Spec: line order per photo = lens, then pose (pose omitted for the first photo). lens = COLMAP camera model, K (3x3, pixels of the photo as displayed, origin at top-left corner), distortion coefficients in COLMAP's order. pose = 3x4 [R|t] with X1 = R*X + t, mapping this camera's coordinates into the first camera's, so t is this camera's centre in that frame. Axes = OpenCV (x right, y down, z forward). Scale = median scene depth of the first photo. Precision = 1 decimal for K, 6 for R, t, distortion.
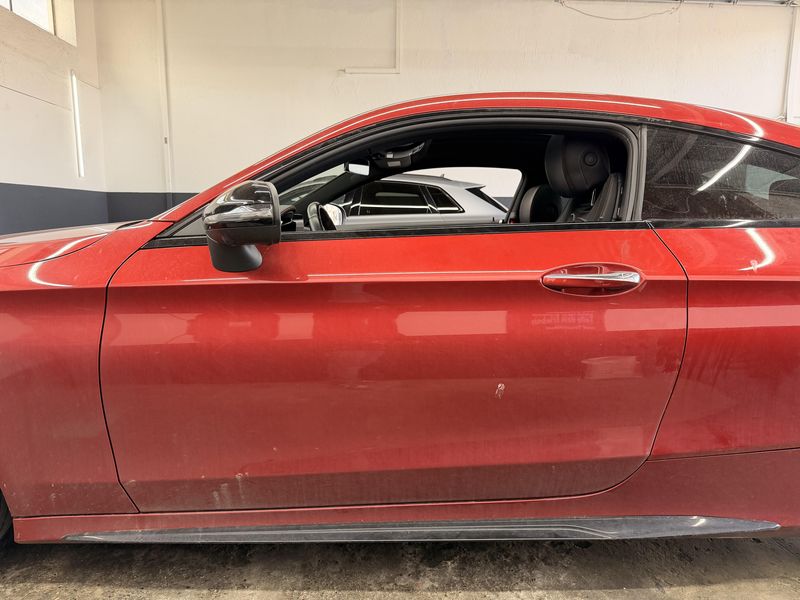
lens RADIAL K [[579.9, 0, 401.1], [0, 579.9, 304.5], [0, 0, 1]] dist [-0.001816, -0.004010]
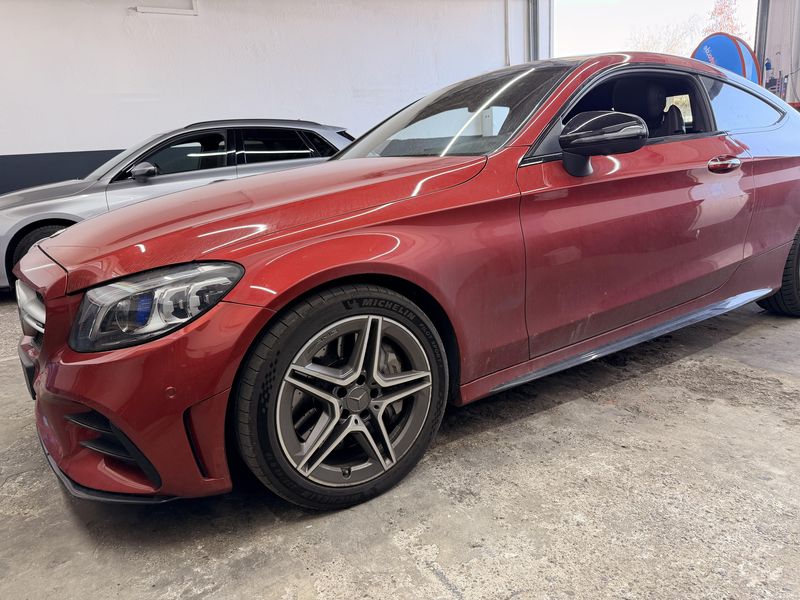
lens RADIAL K [[574.1, 0, 403.2], [0, 574.1, 309.3], [0, 0, 1]] dist [-0.005800, -0.005977]
pose [[0.848068, -0.191529, 0.494063, -1.250436], [0.145661, 0.980735, 0.130164, 0.017511], [-0.509474, -0.038422, 0.859628, -0.017461]]
